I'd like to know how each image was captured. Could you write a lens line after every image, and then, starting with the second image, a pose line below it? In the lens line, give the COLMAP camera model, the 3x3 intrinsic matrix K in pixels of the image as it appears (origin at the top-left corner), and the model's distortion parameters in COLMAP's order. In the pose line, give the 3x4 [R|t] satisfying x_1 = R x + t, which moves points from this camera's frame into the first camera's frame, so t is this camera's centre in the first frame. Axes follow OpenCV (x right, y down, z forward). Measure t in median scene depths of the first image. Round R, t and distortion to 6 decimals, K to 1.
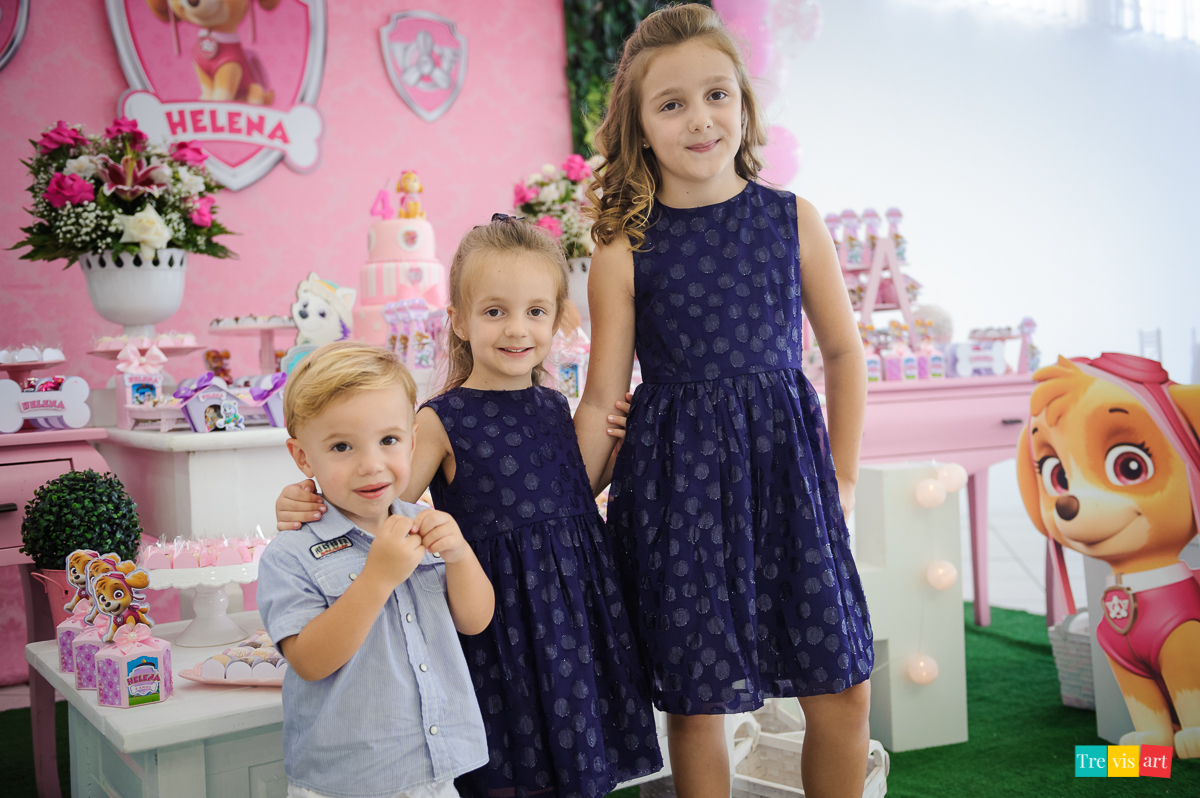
lens RADIAL K [[1260.6, 0, 597.1], [0, 1260.6, 405.2], [0, 0, 1]] dist [0.047596, 0.000000]
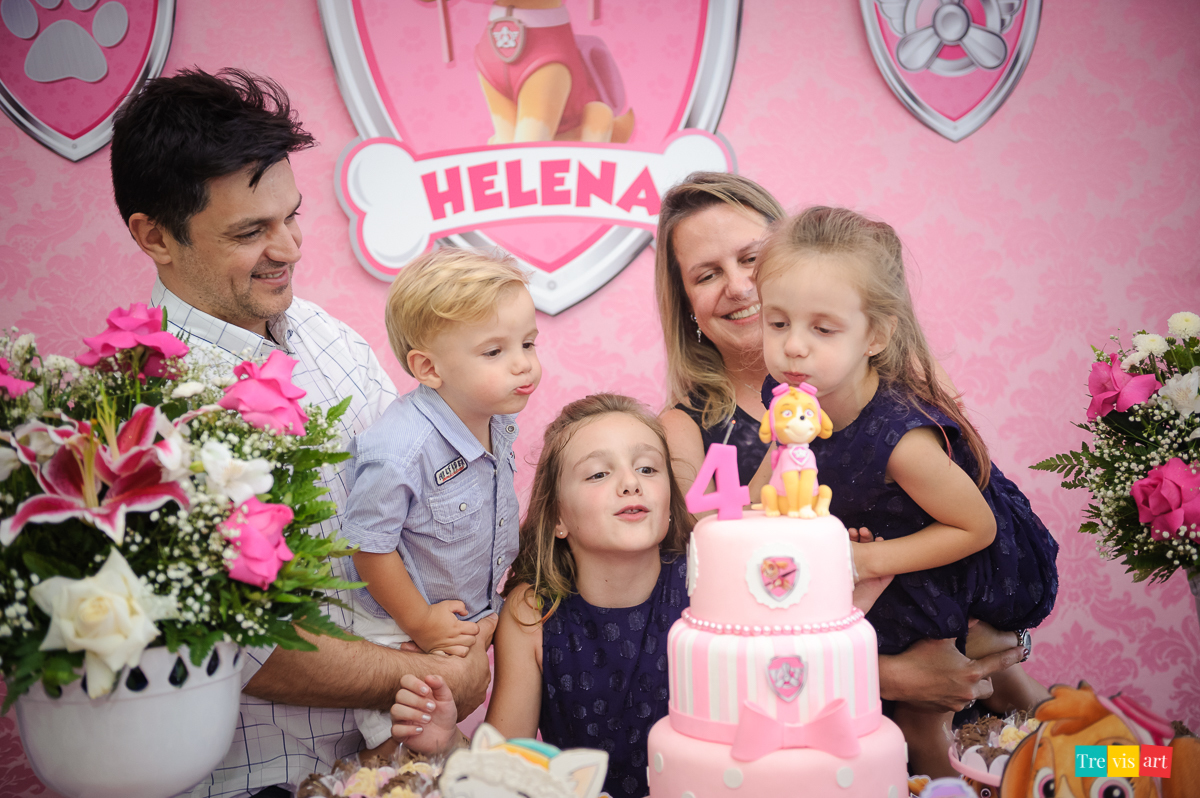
lens RADIAL K [[1711.0, 0, 604.3], [0, 1711.0, 395.1], [0, 0, 1]] dist [0.134474, 0.000000]
pose [[0.916666, 0.019991, -0.399153, 0.011453], [-0.013806, 0.999736, 0.018365, -0.153391], [0.399415, -0.011324, 0.916700, 0.379922]]
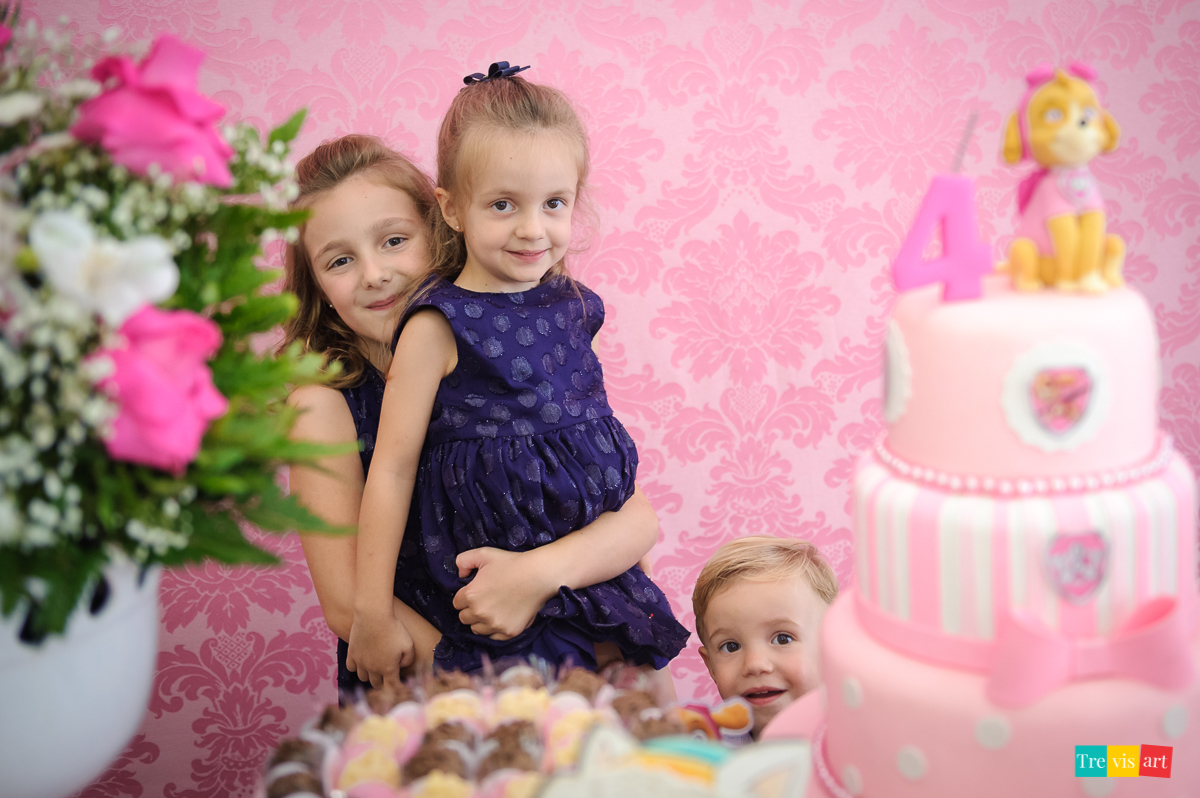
lens RADIAL K [[1661.7, 0, 665.1], [0, 1661.7, 370.2], [0, 0, 1]] dist [0.074857, 0.000000]
pose [[0.942576, 0.053031, -0.329754, -0.089569], [0.016443, 0.978748, 0.204405, -0.156247], [0.333586, -0.198089, 0.921673, 0.538963]]
